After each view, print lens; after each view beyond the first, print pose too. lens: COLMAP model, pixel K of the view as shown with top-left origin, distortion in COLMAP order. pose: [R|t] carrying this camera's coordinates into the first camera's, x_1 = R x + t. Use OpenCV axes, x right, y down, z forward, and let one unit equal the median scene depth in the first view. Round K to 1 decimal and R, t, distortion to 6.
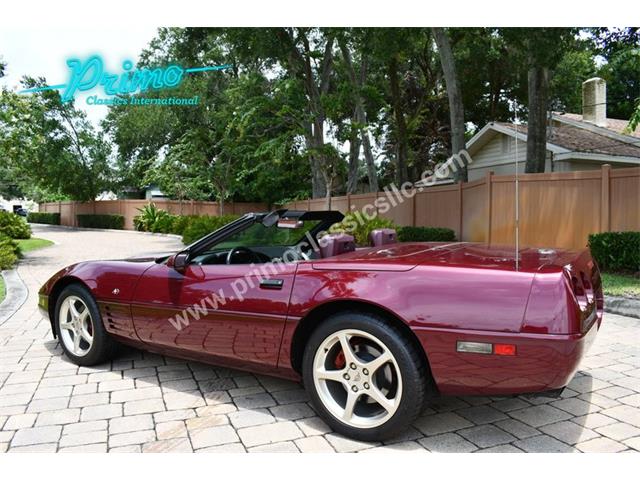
lens RADIAL K [[514.2, 0, 320.0], [0, 514.2, 240.0], [0, 0, 1]] dist [-0.092914, 0.006938]
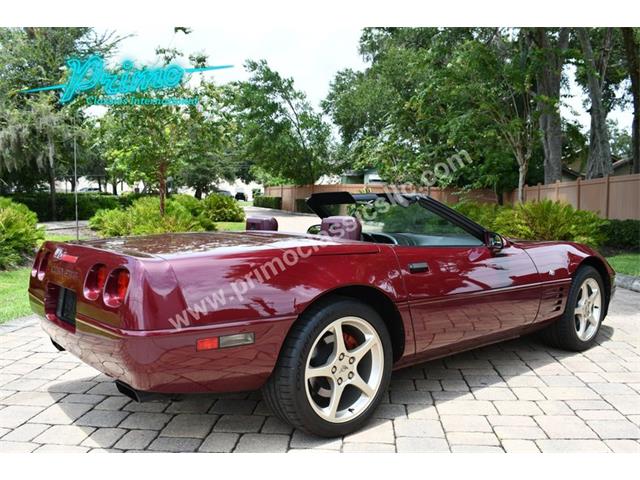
lens RADIAL K [[594.5, 0, 320.5], [0, 594.5, 237.9], [0, 0, 1]] dist [-0.080248, 0.006262]
pose [[0.899577, 0.040025, -0.434924, 0.065534], [-0.035246, 0.999197, 0.019052, 0.001016], [0.435337, -0.001810, 0.900266, -0.014185]]
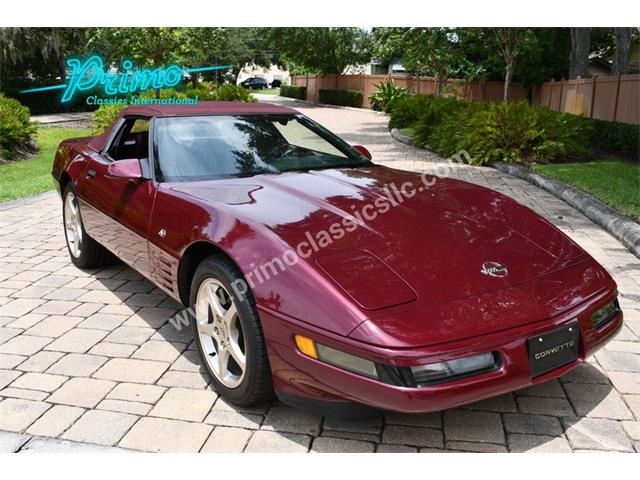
lens RADIAL K [[610.3, 0, 320.0], [0, 610.3, 240.0], [0, 0, 1]] dist [-0.076611, 0.003041]
pose [[0.861156, 0.145281, -0.487138, 0.118949], [-0.049489, 0.977699, 0.204096, -0.007390], [0.505926, -0.151651, 0.849141, -0.006447]]
